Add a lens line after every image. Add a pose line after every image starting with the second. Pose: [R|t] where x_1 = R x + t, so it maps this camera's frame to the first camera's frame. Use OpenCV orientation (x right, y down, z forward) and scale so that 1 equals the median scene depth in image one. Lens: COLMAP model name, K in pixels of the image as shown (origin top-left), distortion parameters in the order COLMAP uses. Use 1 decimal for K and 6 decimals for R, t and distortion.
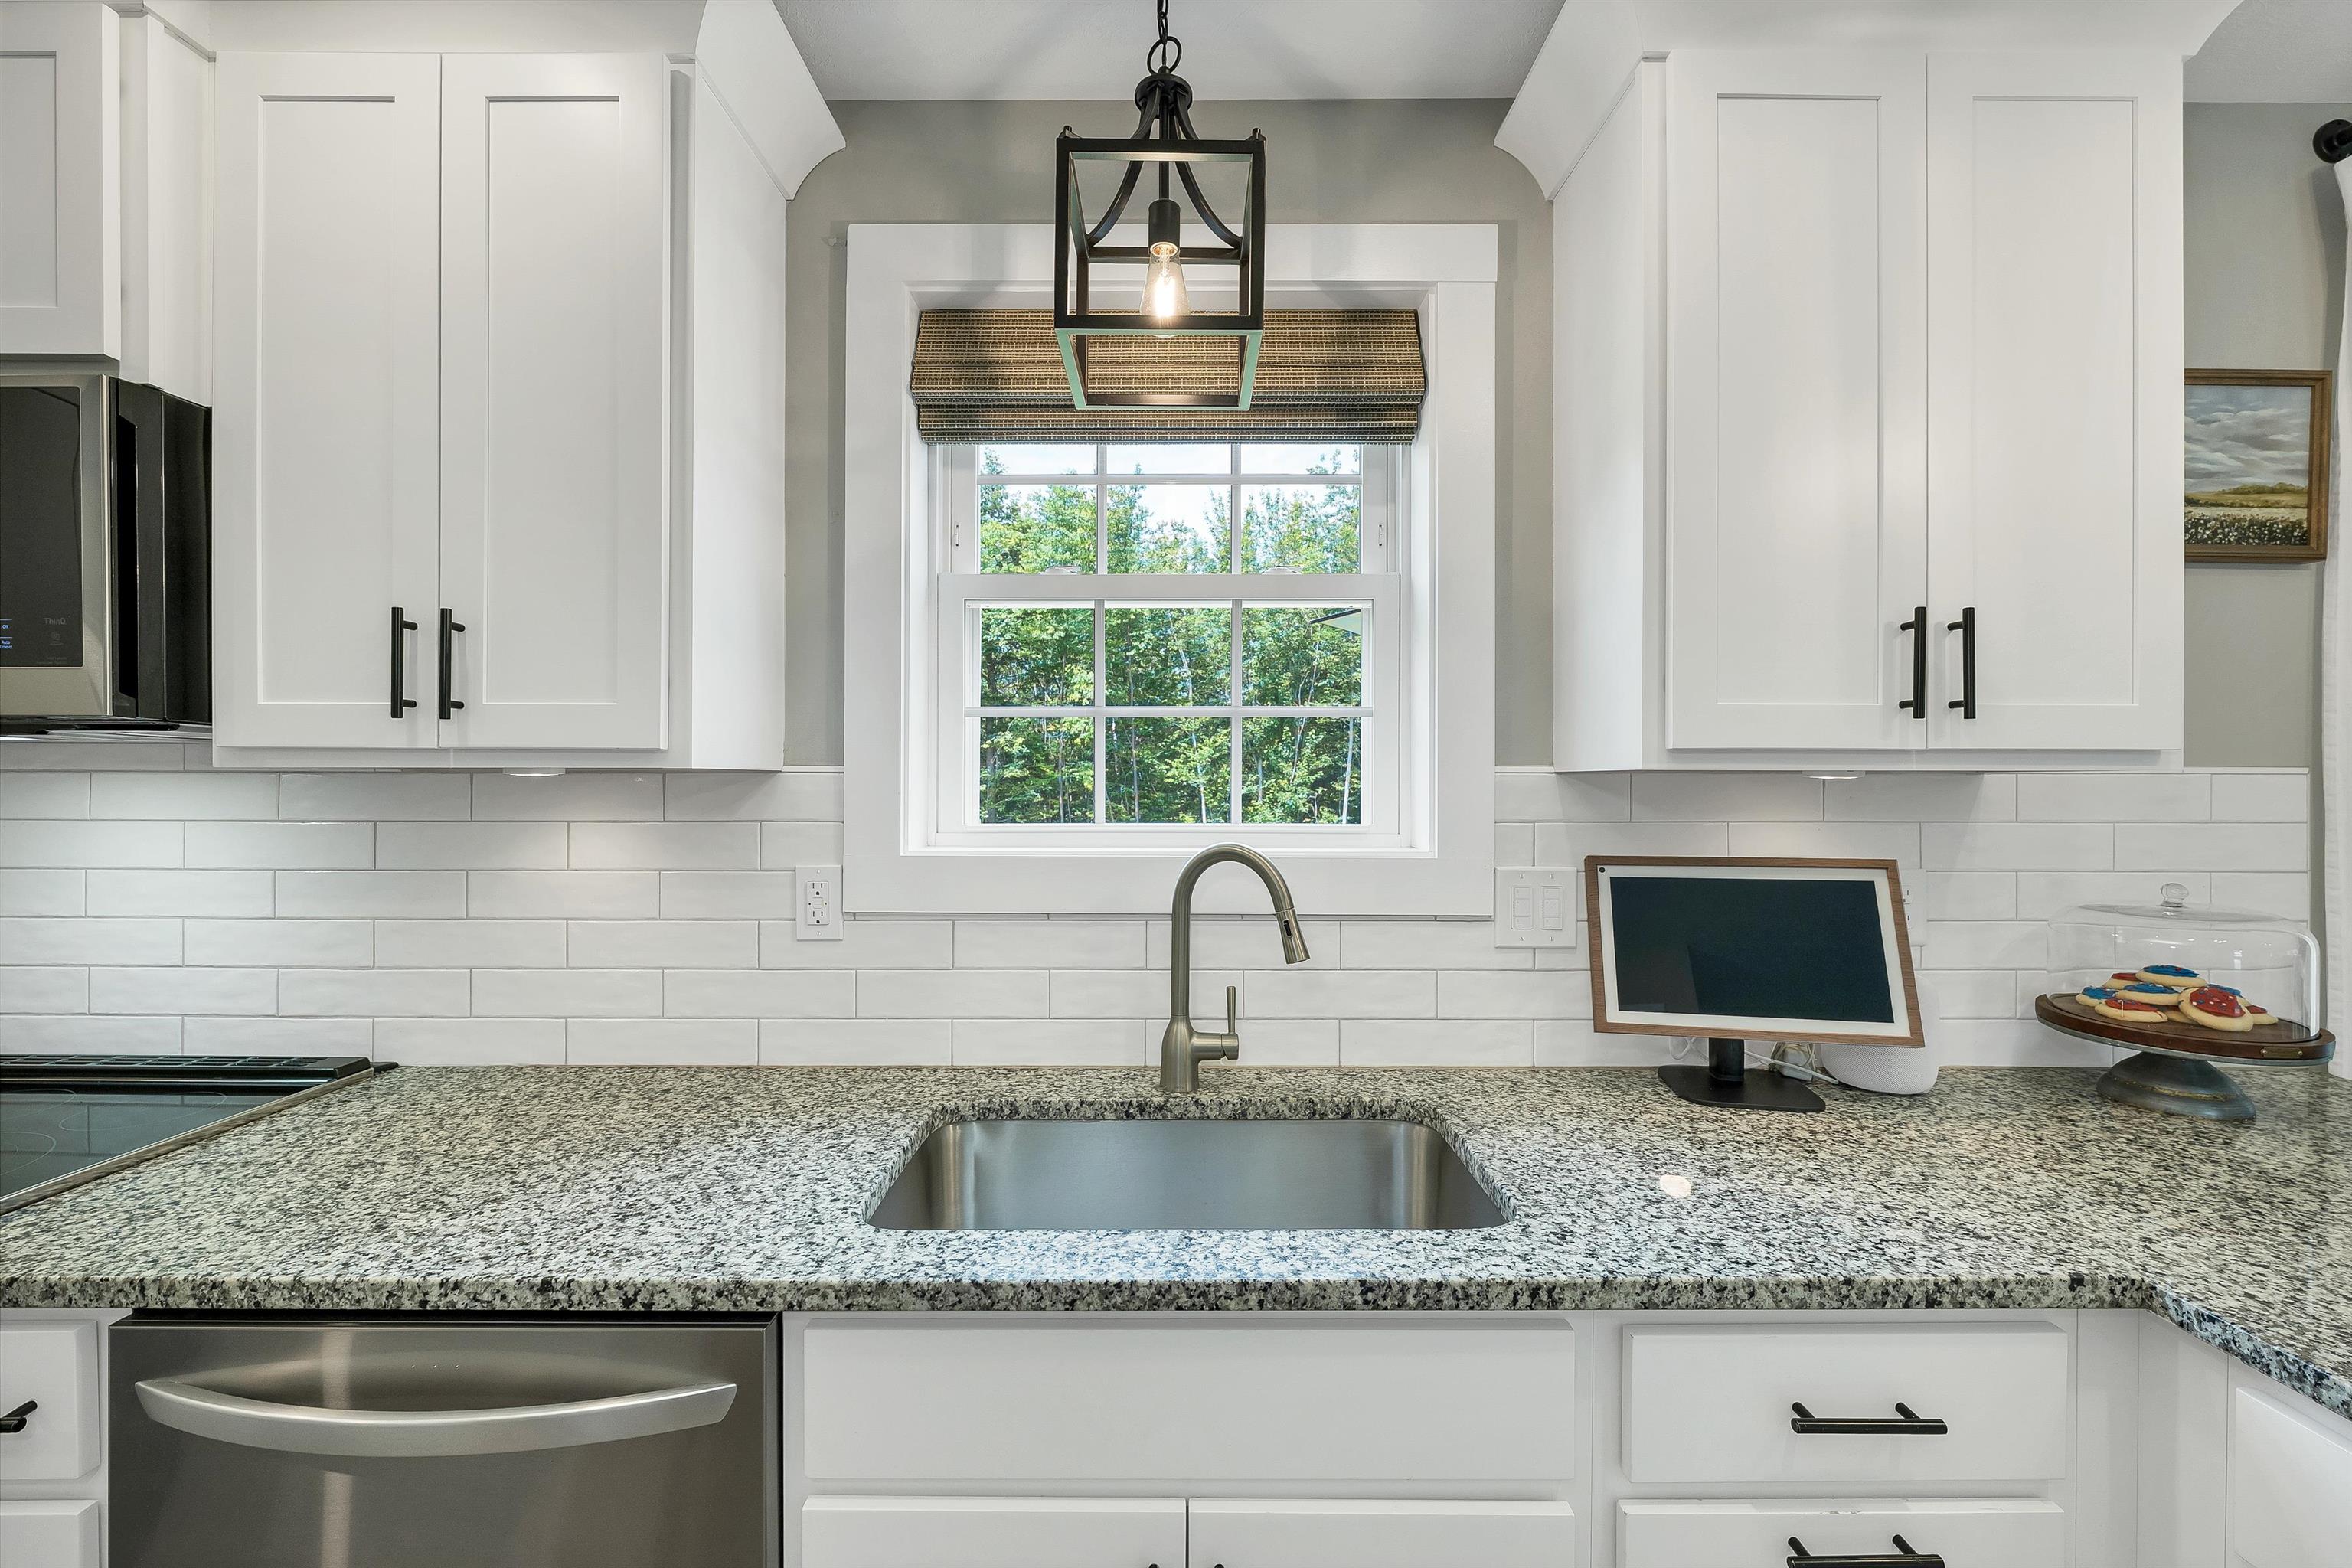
lens RADIAL K [[976.1, 0, 1171.7], [0, 976.1, 779.2], [0, 0, 1]] dist [-0.001575, 0.000169]
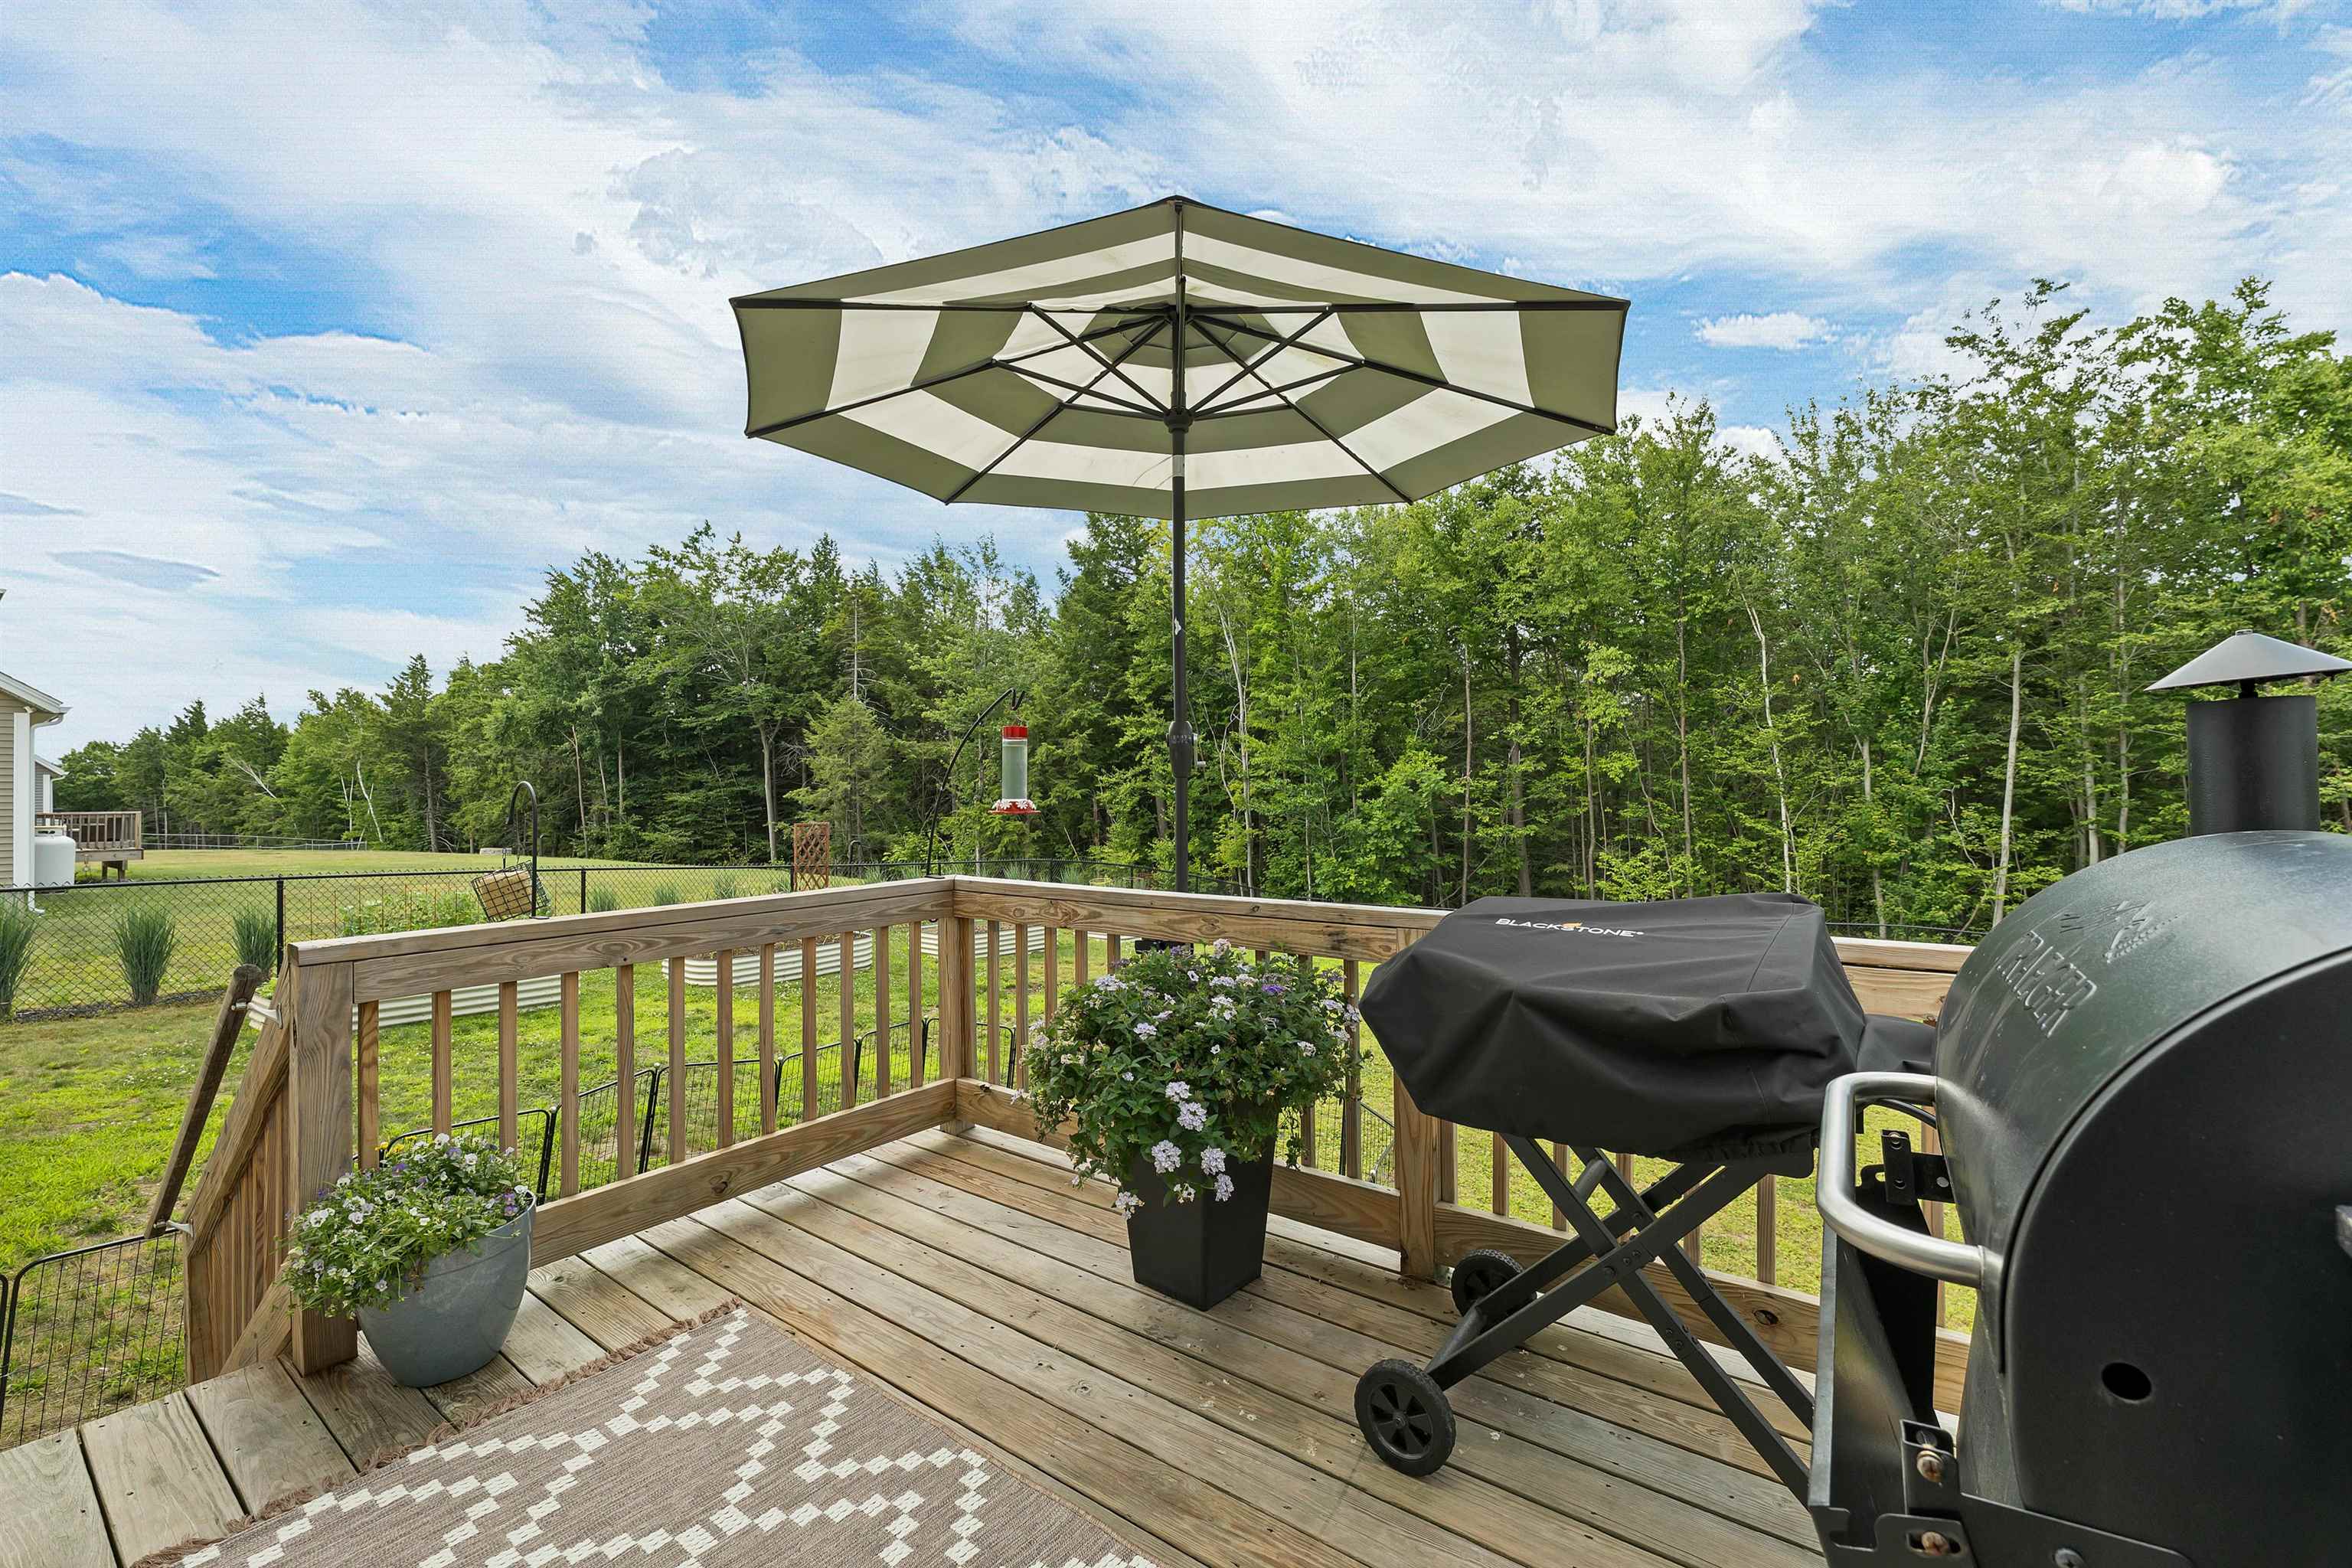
lens RADIAL K [[970.5, 0, 1170.0], [0, 970.5, 792.9], [0, 0, 1]] dist [-0.001439, -0.000032]
pose [[0.795683, -0.011243, -0.605609, 2.584199], [0.015086, 0.999885, 0.001259, 0.246099], [0.605526, -0.010138, 0.795761, 1.644067]]
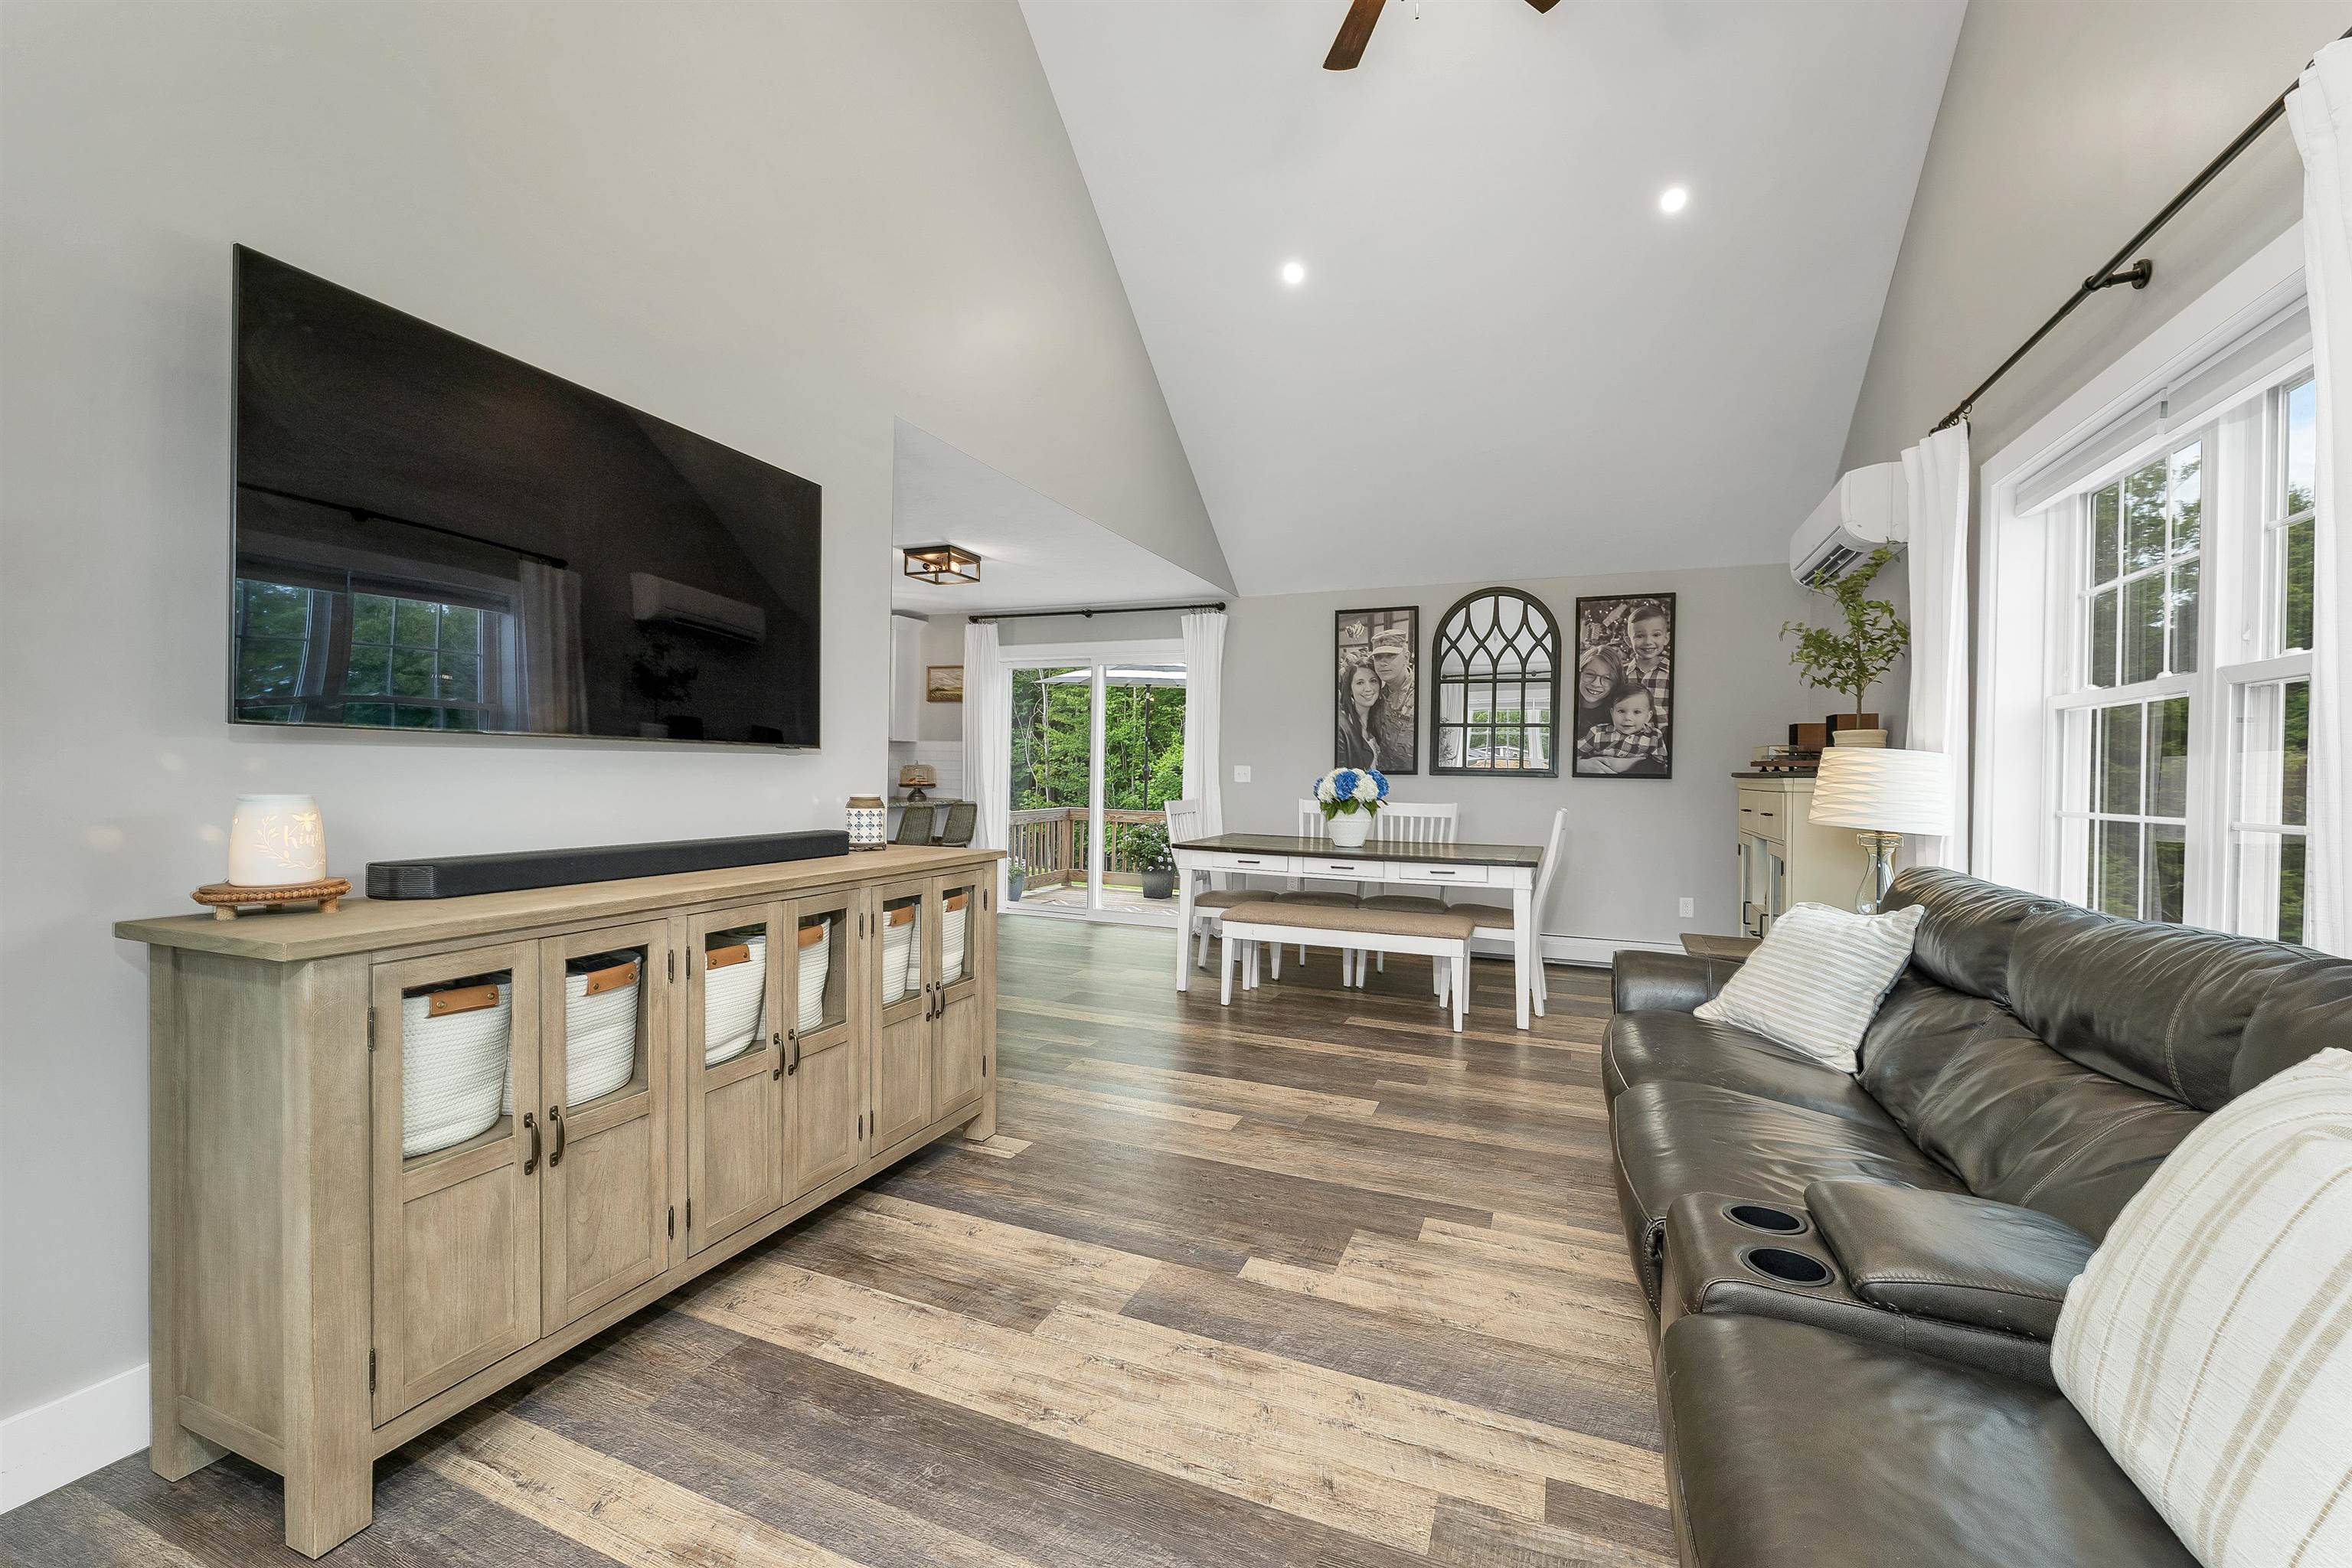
lens RADIAL K [[951.6, 0, 1173.9], [0, 951.6, 766.2], [0, 0, 1]] dist [-0.000804, -0.000032]
pose [[0.922592, 0.012499, -0.385574, 4.437006], [-0.014792, 0.999886, -0.002981, 0.128322], [0.385493, 0.008453, 0.922672, -3.486871]]
